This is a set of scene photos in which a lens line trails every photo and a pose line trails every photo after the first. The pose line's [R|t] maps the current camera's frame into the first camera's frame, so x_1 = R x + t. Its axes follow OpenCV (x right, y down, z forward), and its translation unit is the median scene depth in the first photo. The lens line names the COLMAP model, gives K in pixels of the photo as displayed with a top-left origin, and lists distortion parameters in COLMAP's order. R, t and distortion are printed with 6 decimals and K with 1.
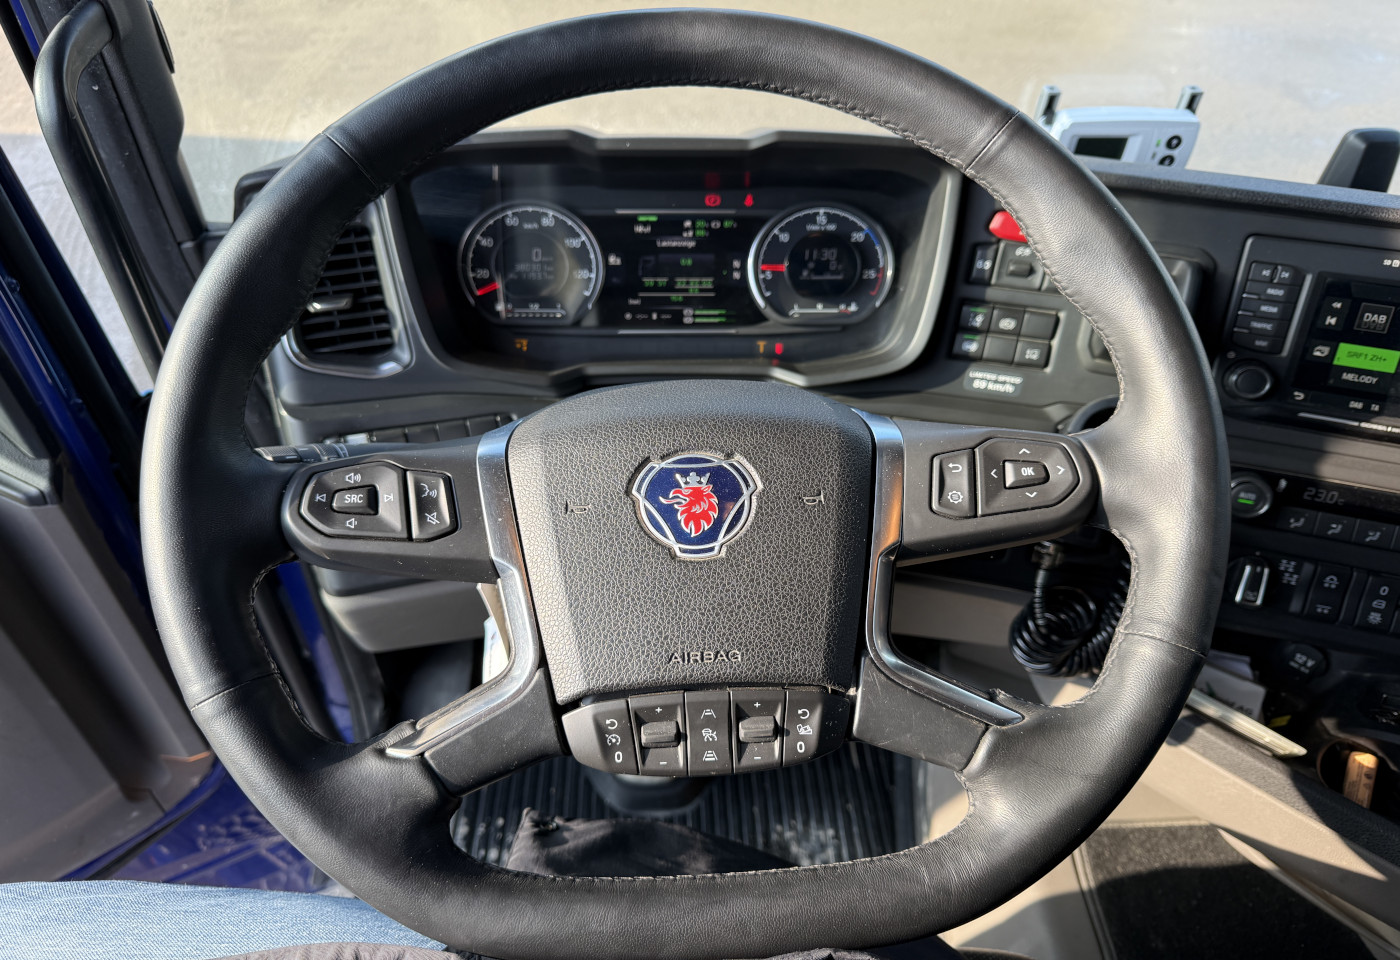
lens RADIAL K [[1007.3, 0, 696.5], [0, 1007.3, 523.5], [0, 0, 1]] dist [0.023371, -0.026411]
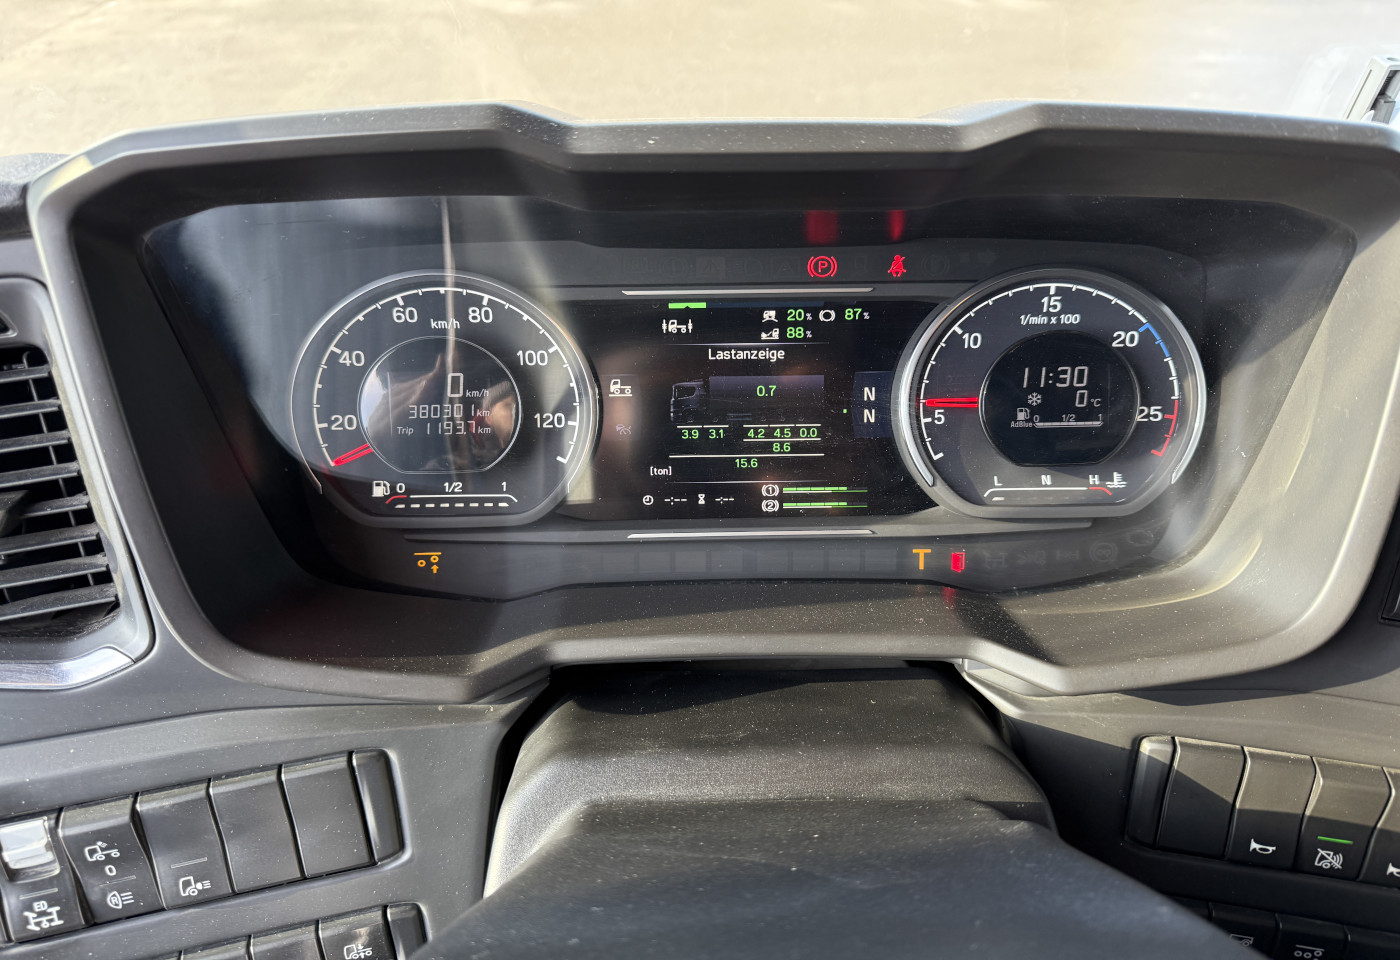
lens RADIAL K [[1039.5, 0, 696.7], [0, 1039.5, 485.7], [0, 0, 1]] dist [0.042283, -0.122805]
pose [[0.999915, -0.009024, -0.009435, -0.040255], [0.008228, 0.996658, -0.081268, -0.175850], [0.010137, 0.081183, 0.996648, 0.510630]]
